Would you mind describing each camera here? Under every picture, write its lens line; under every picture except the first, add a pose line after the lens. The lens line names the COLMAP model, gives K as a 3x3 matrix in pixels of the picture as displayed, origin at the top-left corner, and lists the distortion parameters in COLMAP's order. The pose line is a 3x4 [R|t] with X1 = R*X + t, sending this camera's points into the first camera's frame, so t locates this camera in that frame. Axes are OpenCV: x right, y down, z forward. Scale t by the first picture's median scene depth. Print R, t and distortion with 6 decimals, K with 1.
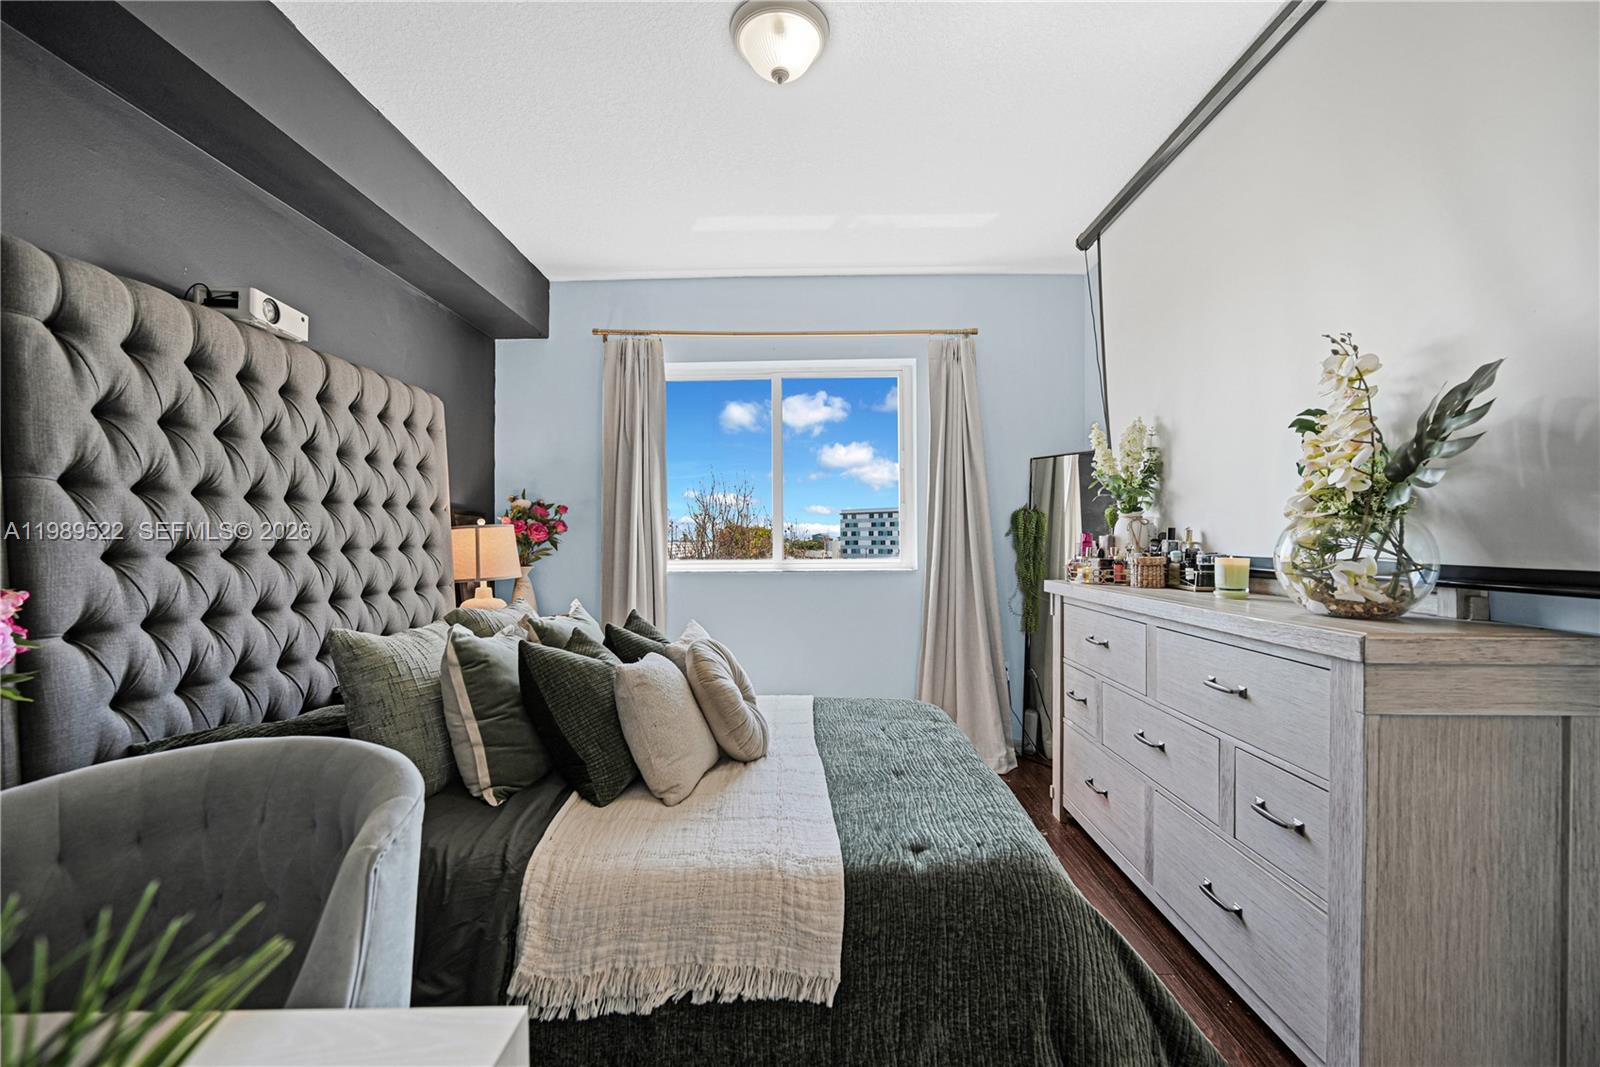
lens RADIAL K [[660.6, 0, 803.0], [0, 660.6, 537.6], [0, 0, 1]] dist [-0.000008, -0.000010]
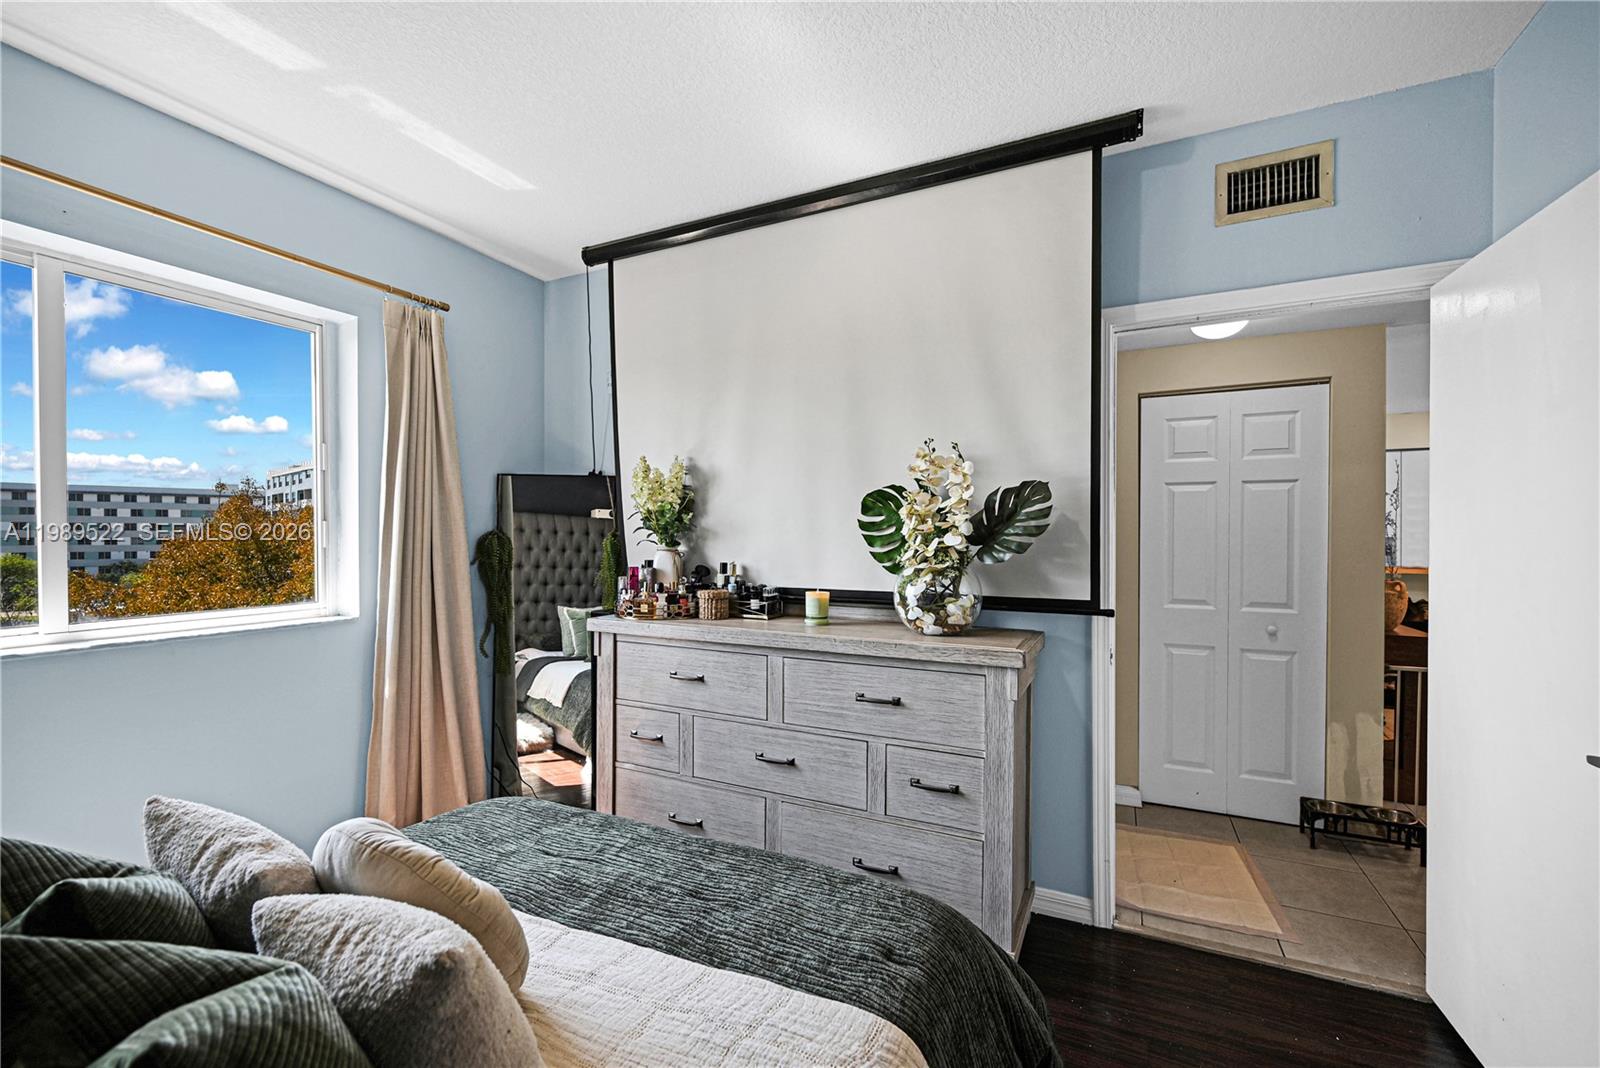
lens RADIAL K [[660.6, 0, 801.6], [0, 660.6, 542.9], [0, 0, 1]] dist [-0.000008, -0.000010]
pose [[0.432258, -0.005789, 0.901732, -0.403736], [-0.004565, 0.999953, 0.008608, -0.060498], [-0.901739, -0.007837, 0.432211, 0.417208]]
